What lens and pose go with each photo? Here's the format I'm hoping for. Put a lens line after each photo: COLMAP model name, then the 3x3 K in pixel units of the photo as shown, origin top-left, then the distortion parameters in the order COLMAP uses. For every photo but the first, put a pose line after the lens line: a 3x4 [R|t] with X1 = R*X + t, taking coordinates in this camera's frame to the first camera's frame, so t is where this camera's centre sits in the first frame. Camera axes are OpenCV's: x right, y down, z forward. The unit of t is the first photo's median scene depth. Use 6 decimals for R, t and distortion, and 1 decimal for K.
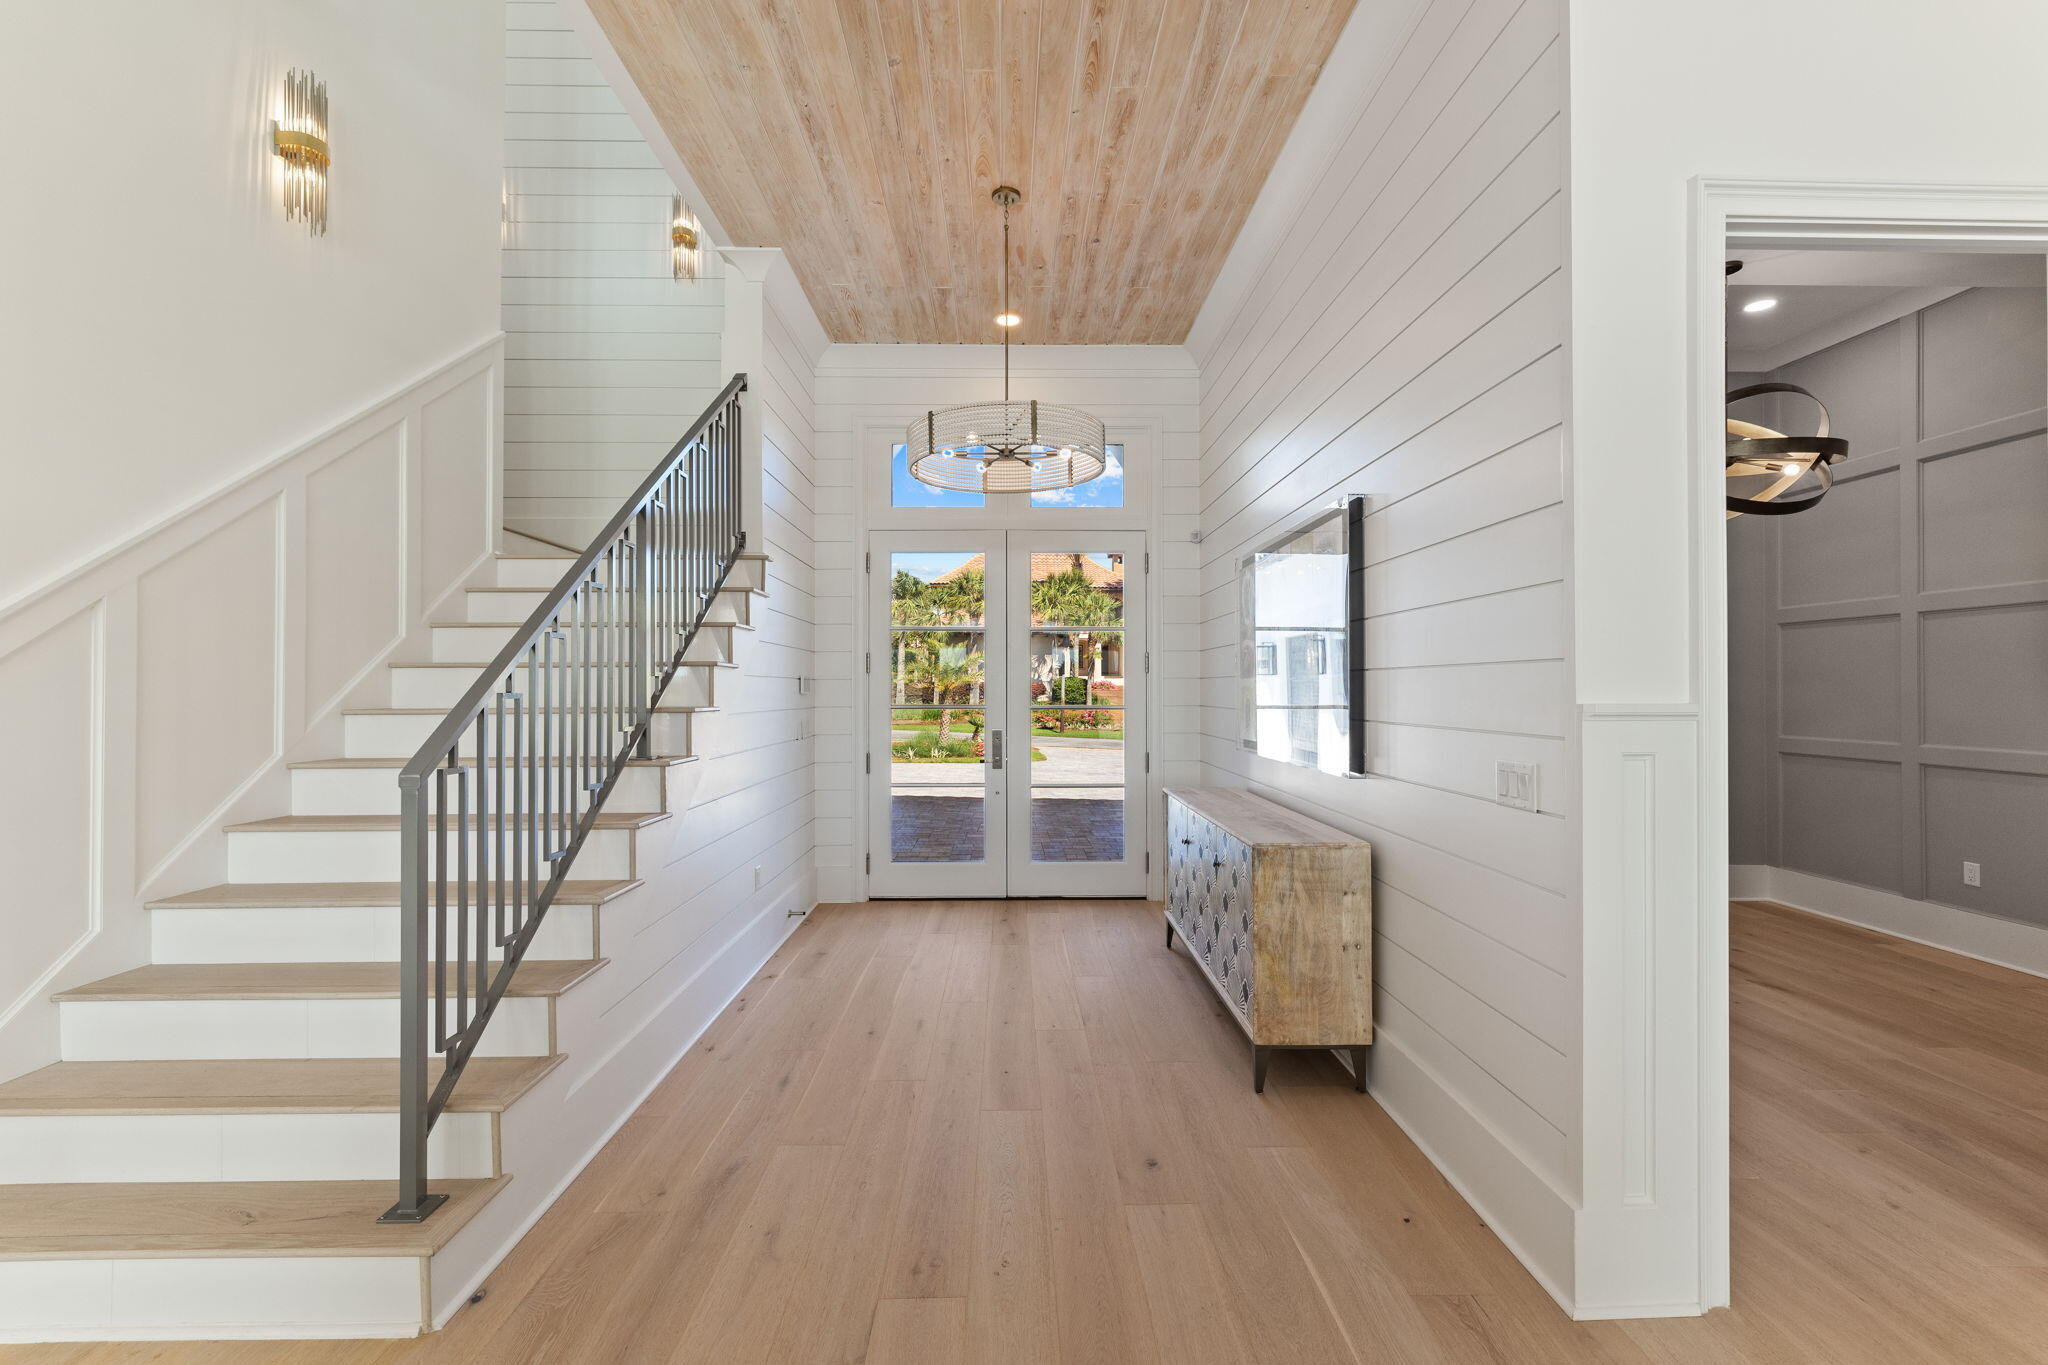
lens RADIAL K [[866.2, 0, 1031.1], [0, 866.2, 683.8], [0, 0, 1]] dist [0.012956, -0.000776]
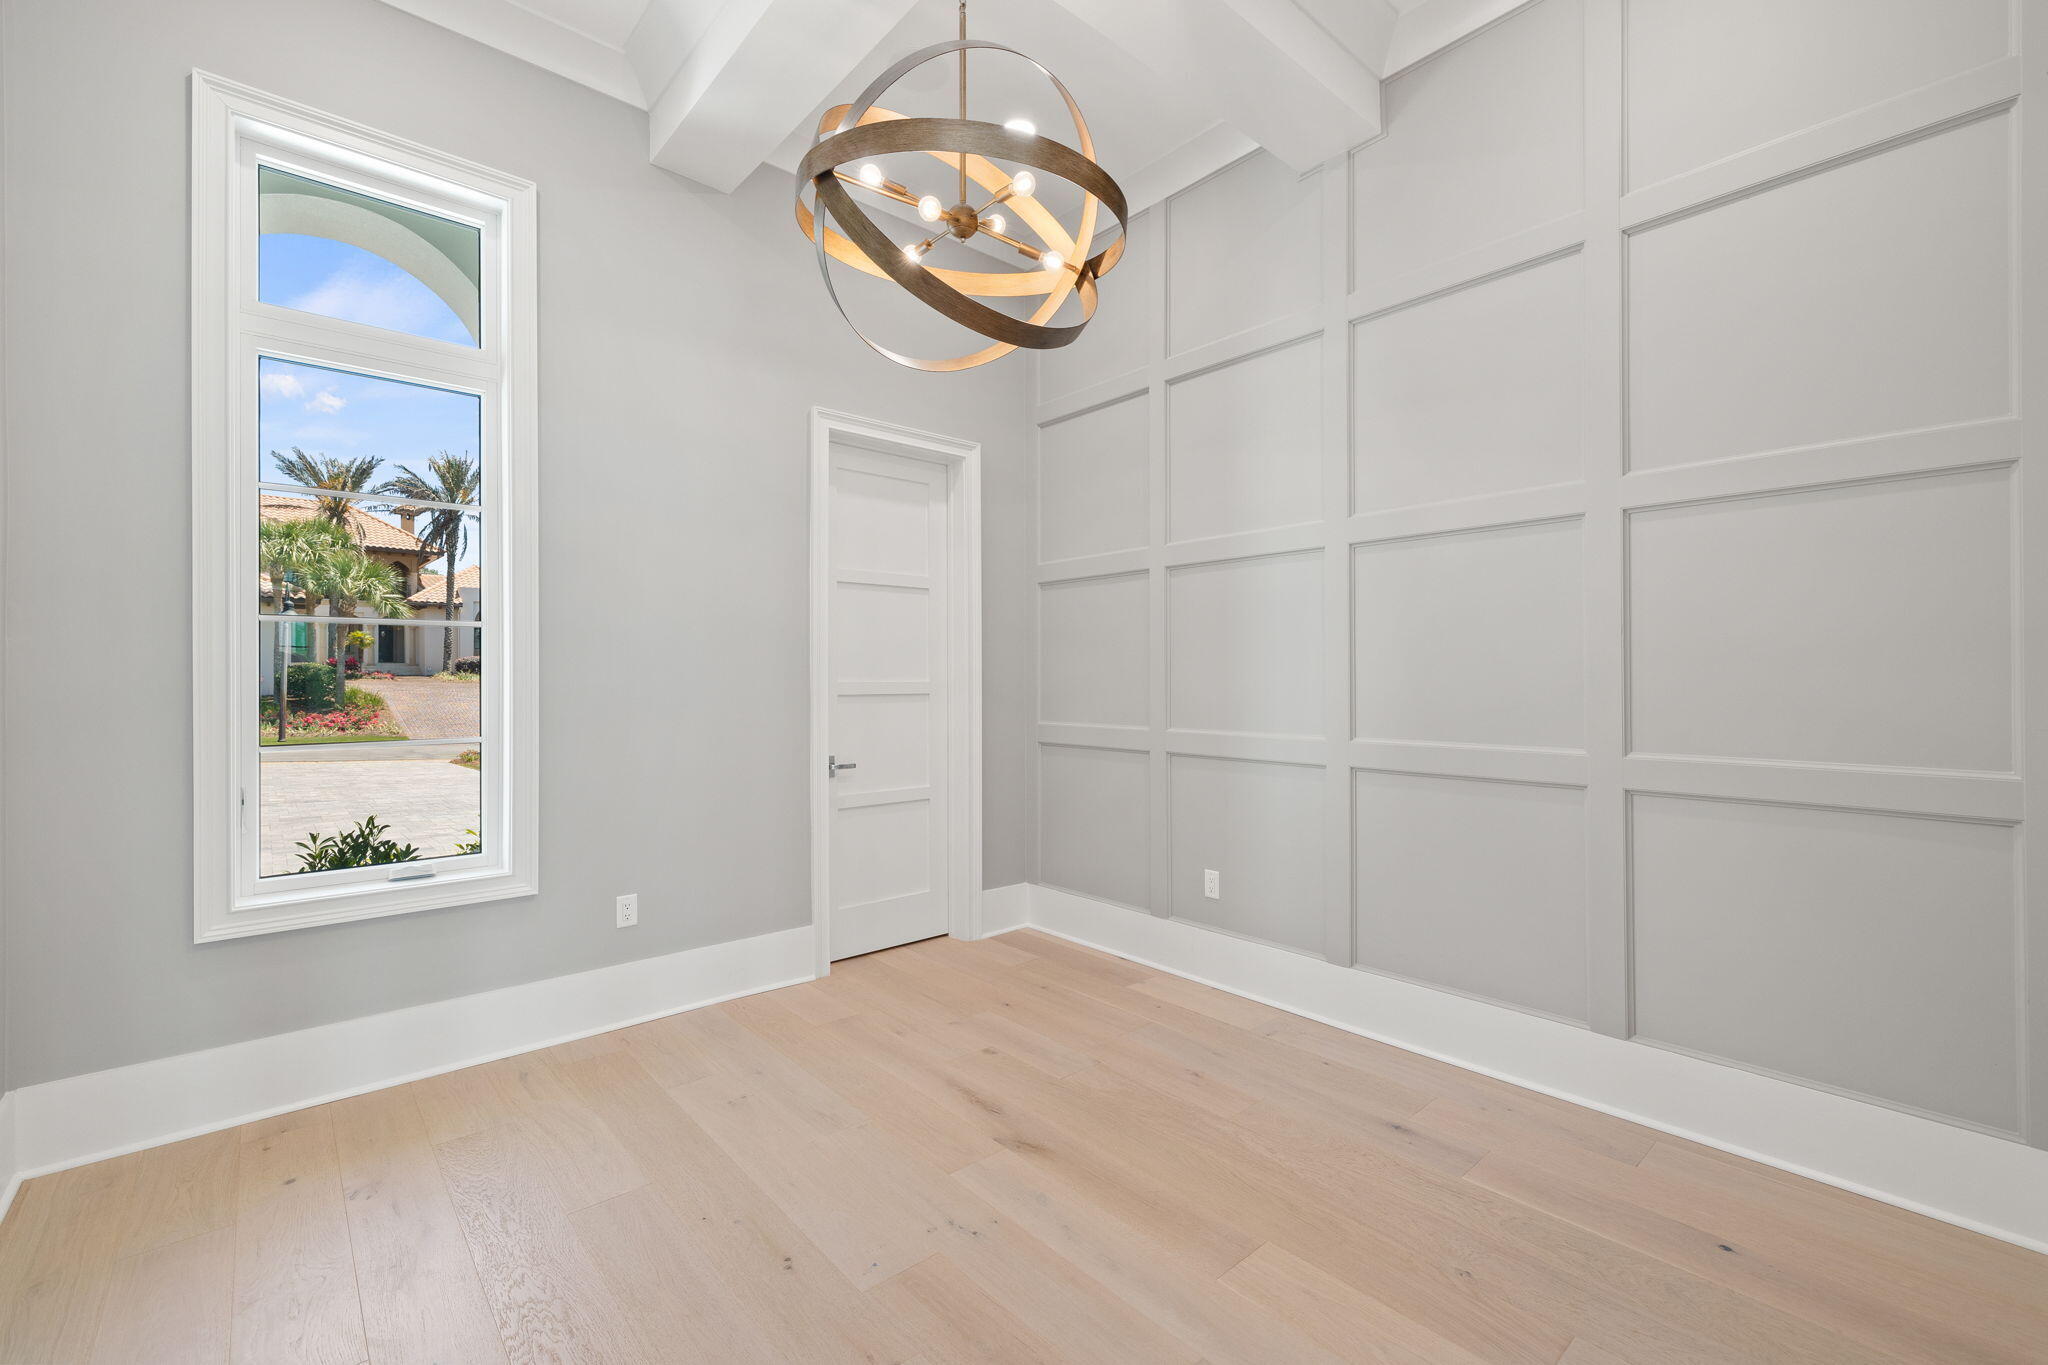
lens RADIAL K [[866.2, 0, 1026.0], [0, 866.2, 683.8], [0, 0, 1]] dist [0.012956, -0.000776]
pose [[0.771074, 0.001420, 0.636744, 0.394888], [-0.004703, 0.999983, 0.003465, 0.025720], [-0.636728, -0.005666, 0.771068, 0.457232]]
